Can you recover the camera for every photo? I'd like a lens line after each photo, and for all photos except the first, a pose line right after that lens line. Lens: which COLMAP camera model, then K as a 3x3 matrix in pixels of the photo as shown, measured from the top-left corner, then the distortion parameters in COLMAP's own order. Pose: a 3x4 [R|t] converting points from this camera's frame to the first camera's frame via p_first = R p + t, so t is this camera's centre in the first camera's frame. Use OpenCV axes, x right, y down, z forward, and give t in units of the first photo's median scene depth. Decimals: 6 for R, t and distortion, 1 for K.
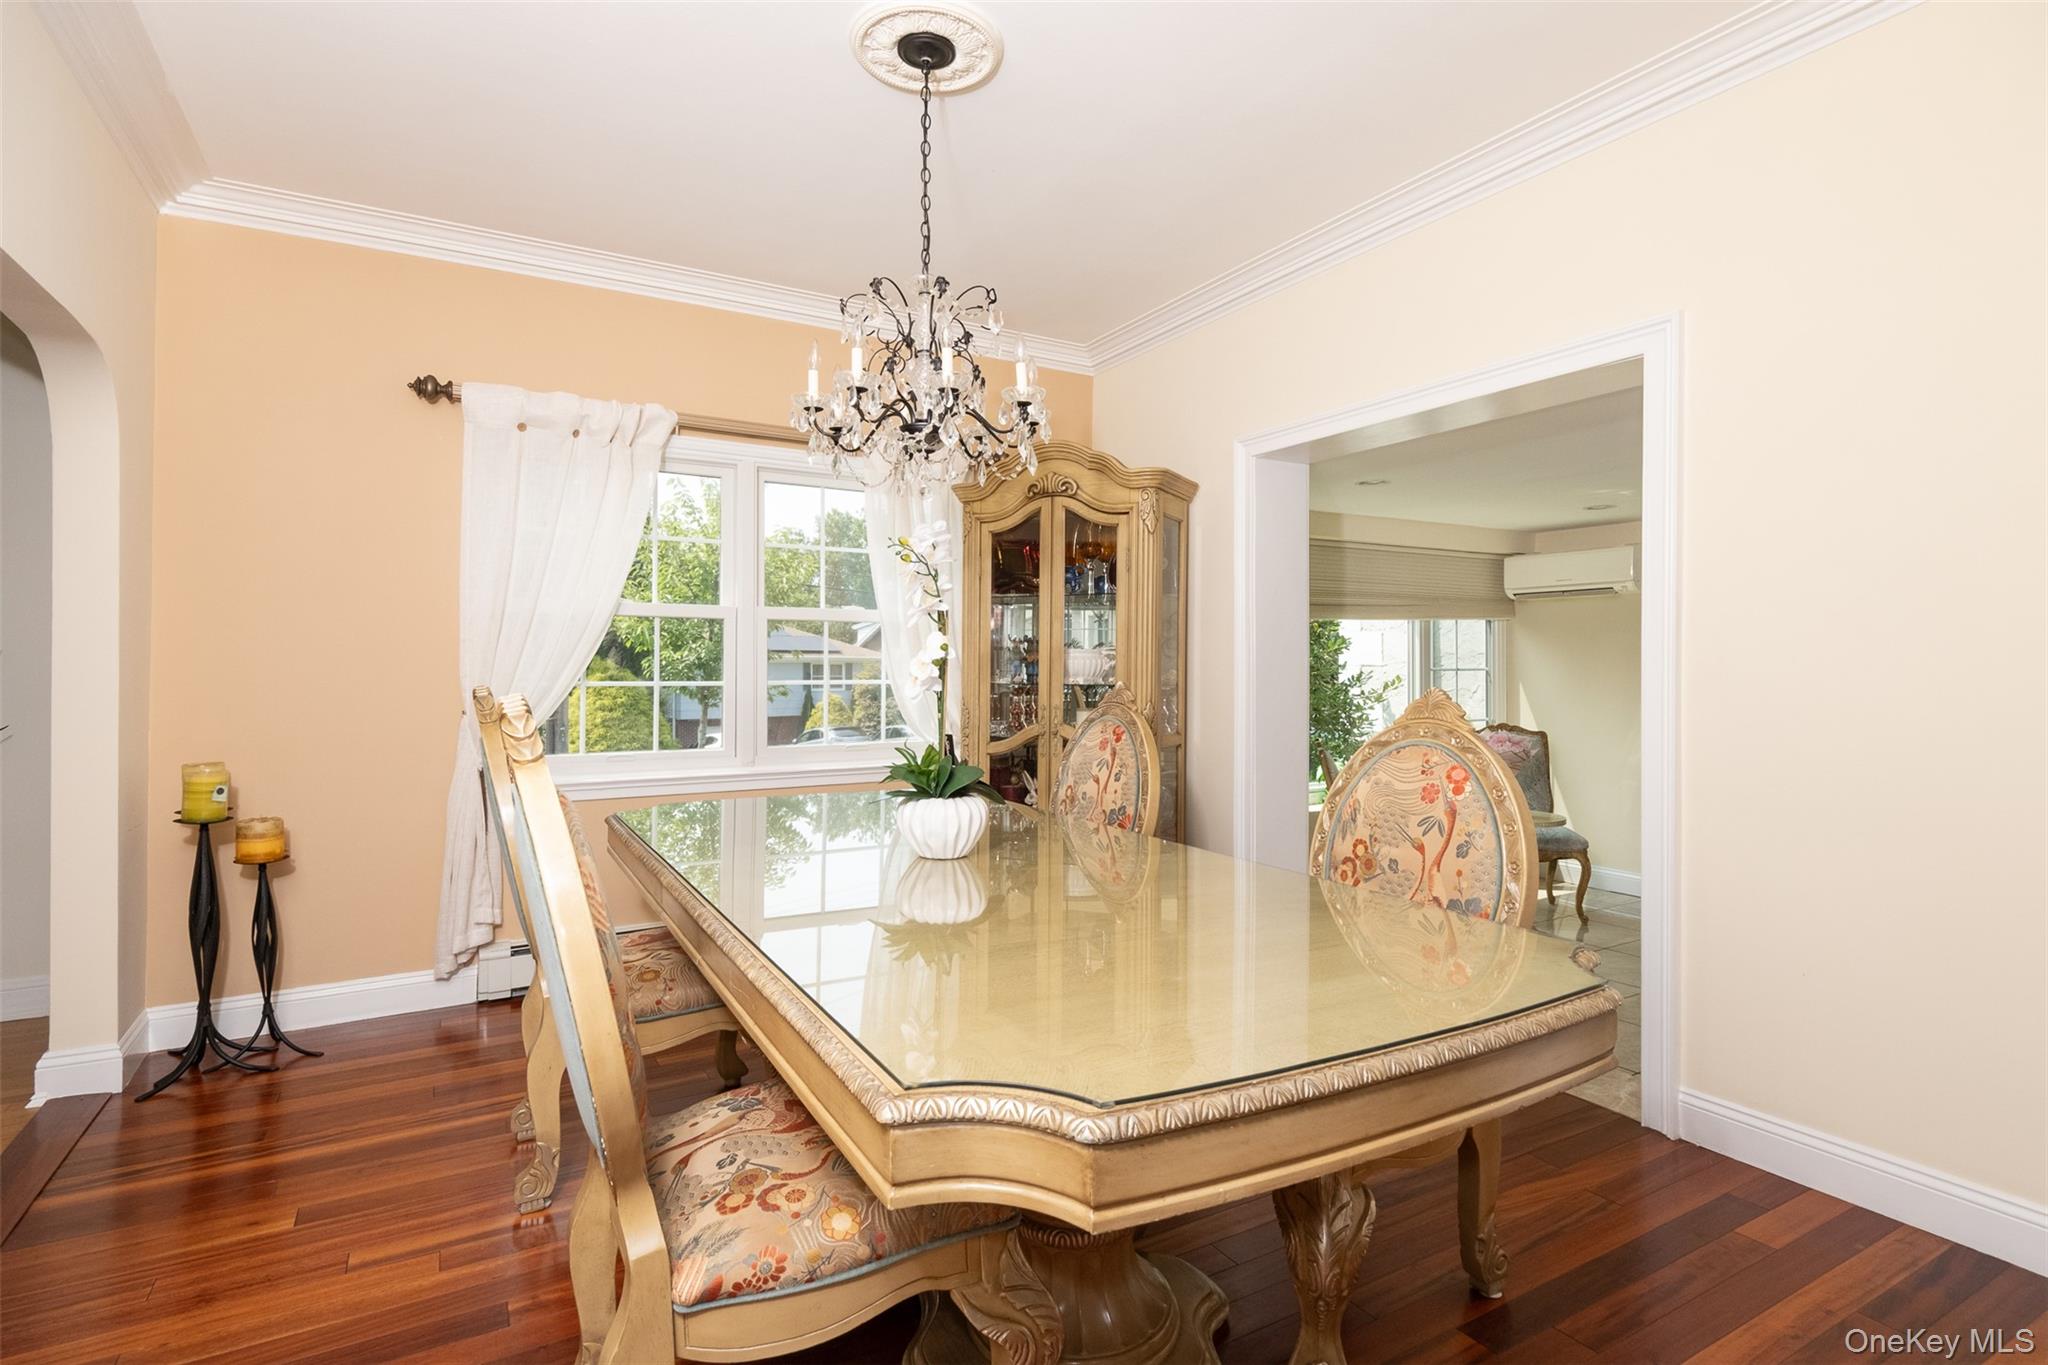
lens RADIAL K [[961.5, 0, 1013.8], [0, 961.5, 666.4], [0, 0, 1]] dist [0.003331, -0.001263]
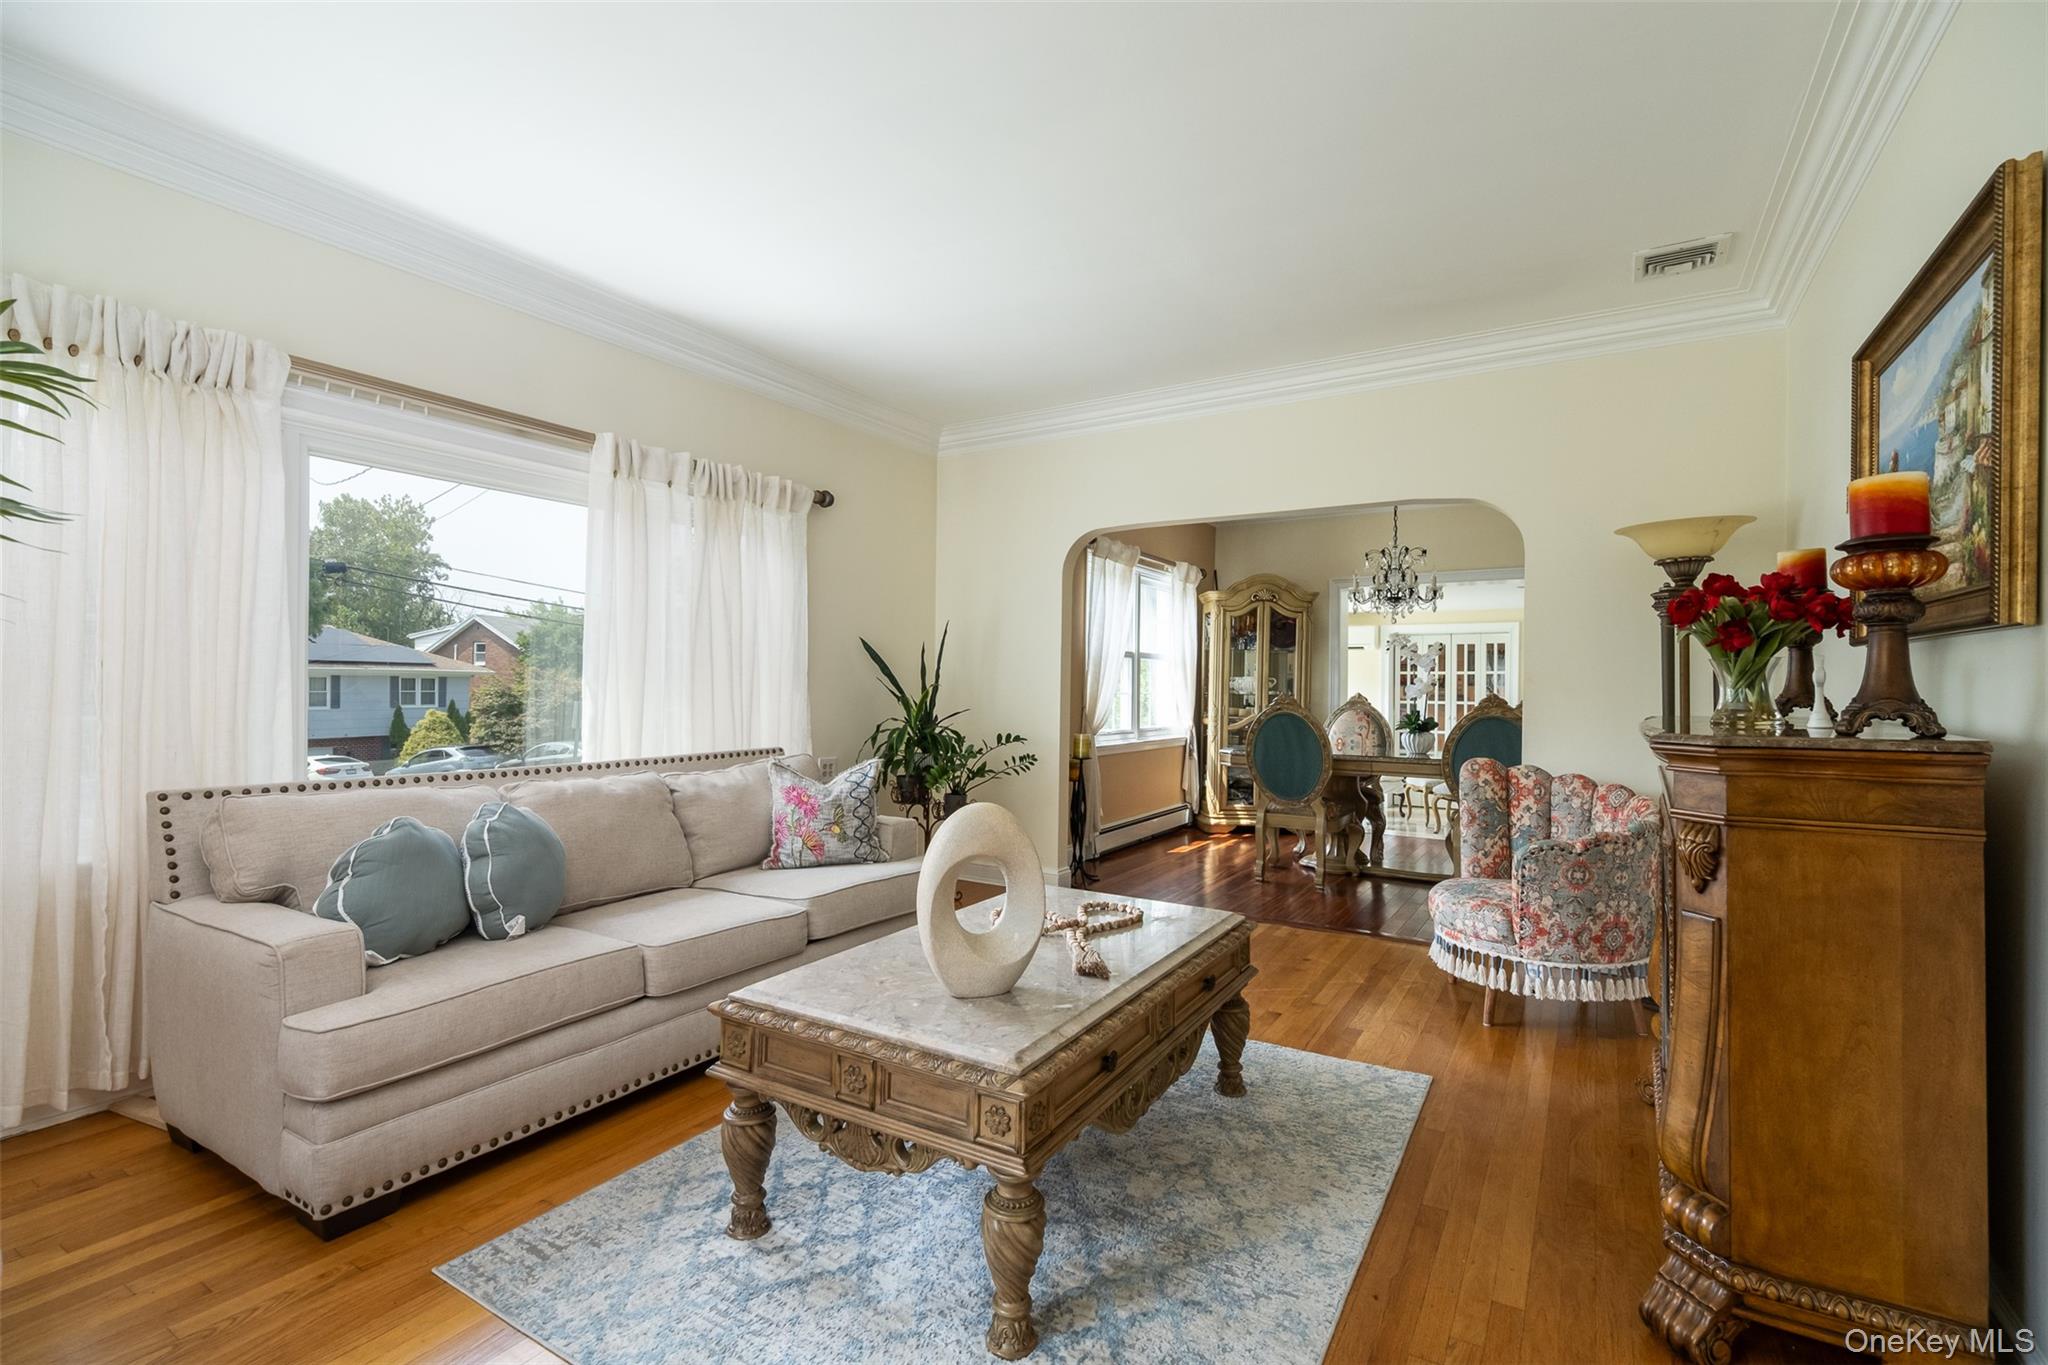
lens RADIAL K [[961.5, 0, 1022.4], [0, 961.5, 688.9], [0, 0, 1]] dist [0.003331, -0.001263]
pose [[0.866898, 0.011619, 0.498350, -1.823528], [-0.012940, 0.999916, -0.000803, 0.018245], [-0.498317, -0.005753, 0.866976, -0.638427]]
